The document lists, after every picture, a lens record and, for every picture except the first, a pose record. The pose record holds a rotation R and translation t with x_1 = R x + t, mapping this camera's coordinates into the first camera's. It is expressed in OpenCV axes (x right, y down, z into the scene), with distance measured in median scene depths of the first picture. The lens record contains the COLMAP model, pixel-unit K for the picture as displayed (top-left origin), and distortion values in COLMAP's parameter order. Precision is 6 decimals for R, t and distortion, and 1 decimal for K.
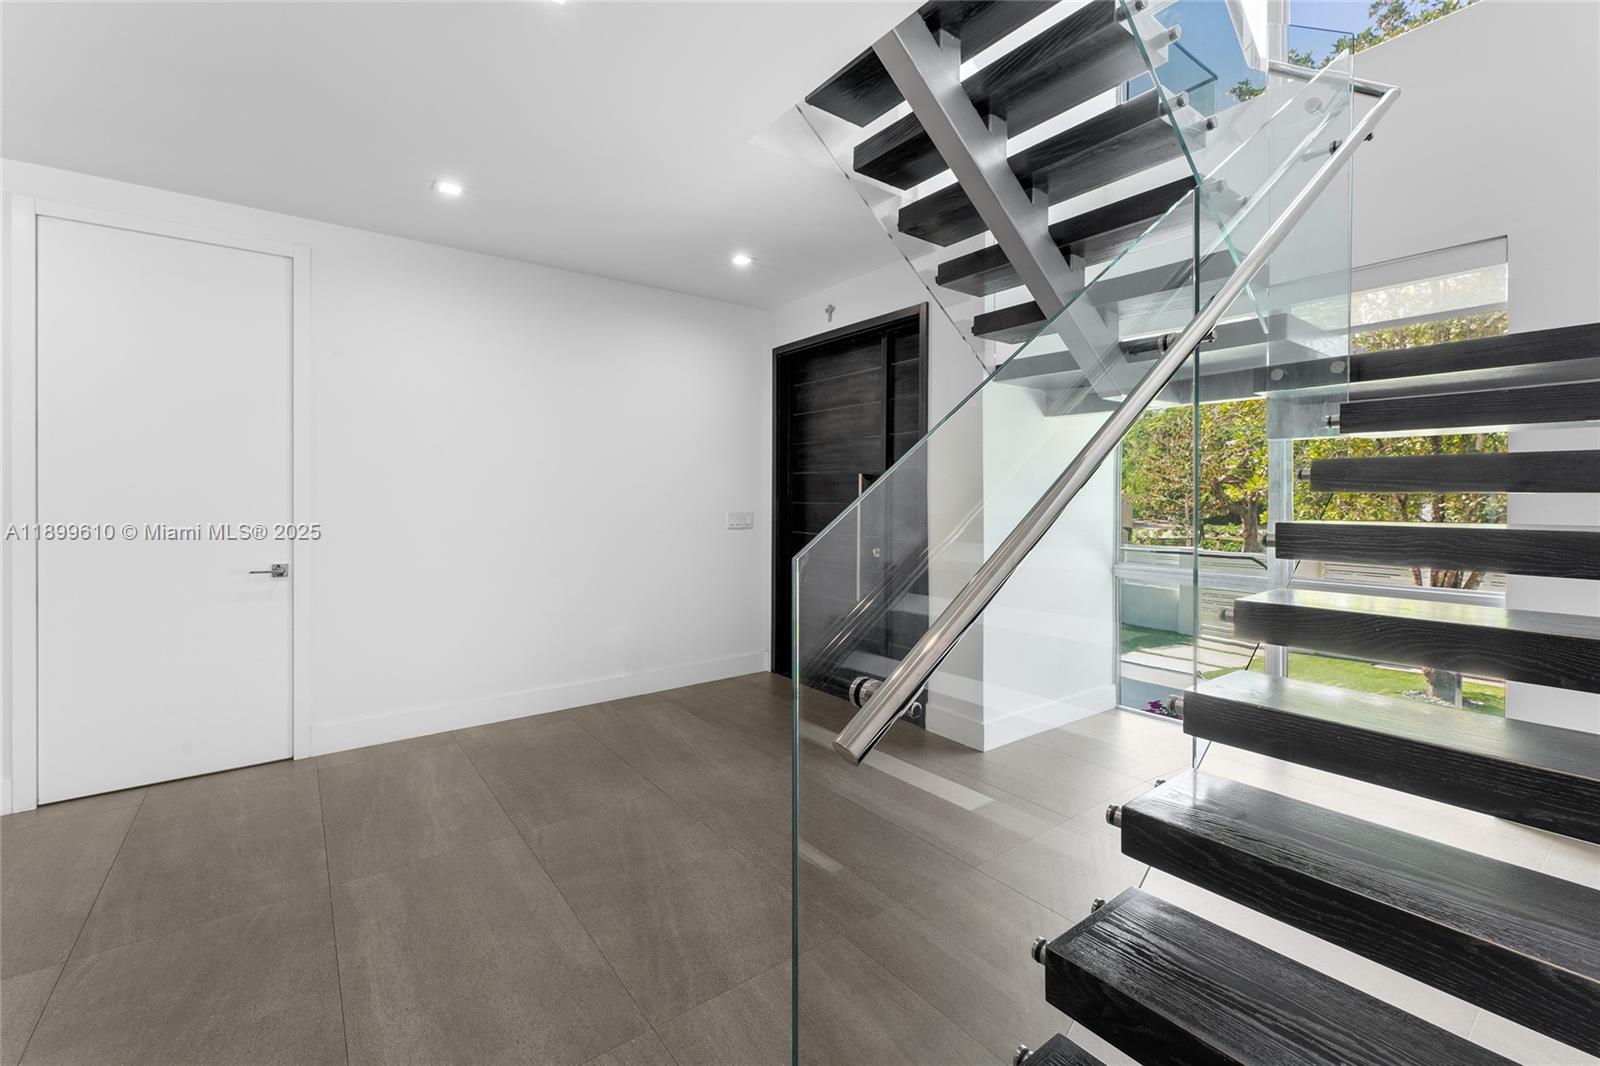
lens RADIAL K [[693.5, 0, 812.9], [0, 693.5, 509.1], [0, 0, 1]] dist [-0.001662, -0.000830]
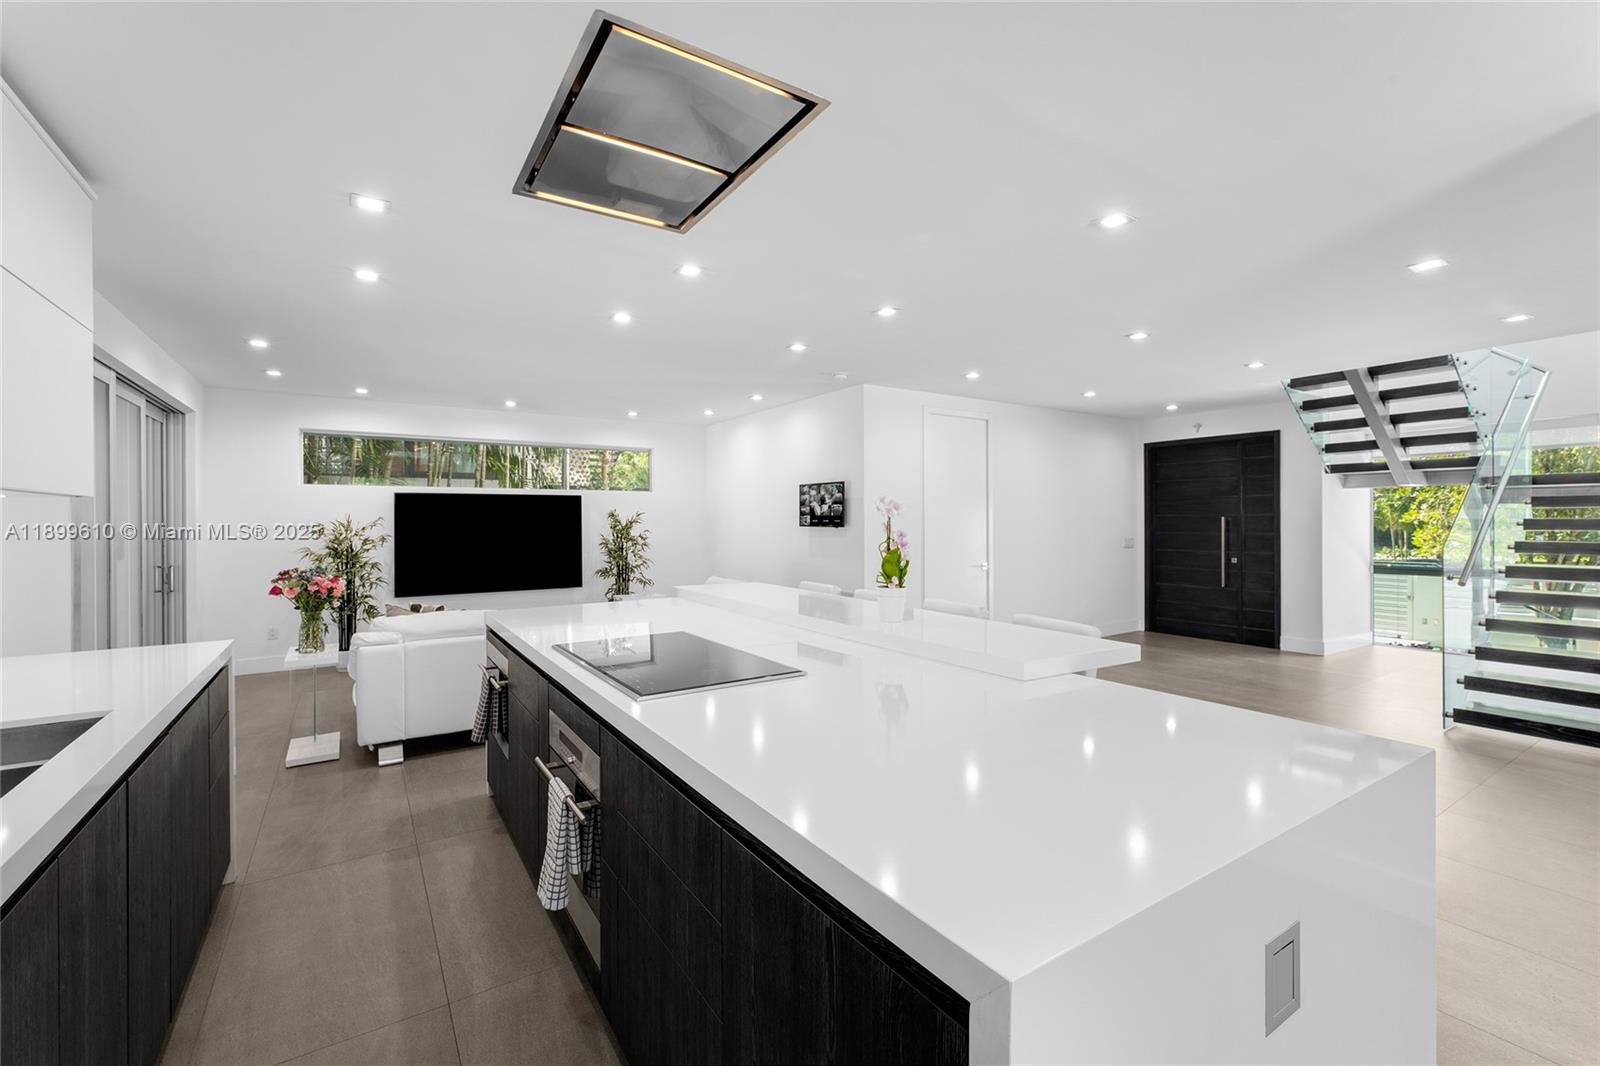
lens RADIAL K [[693.5, 0, 801.0], [0, 693.5, 529.4], [0, 0, 1]] dist [-0.001662, -0.000830]
pose [[0.996619, -0.005810, -0.081952, -1.100021], [0.005241, 0.999961, -0.007153, -0.013149], [0.081990, 0.006700, 0.996611, -1.134578]]
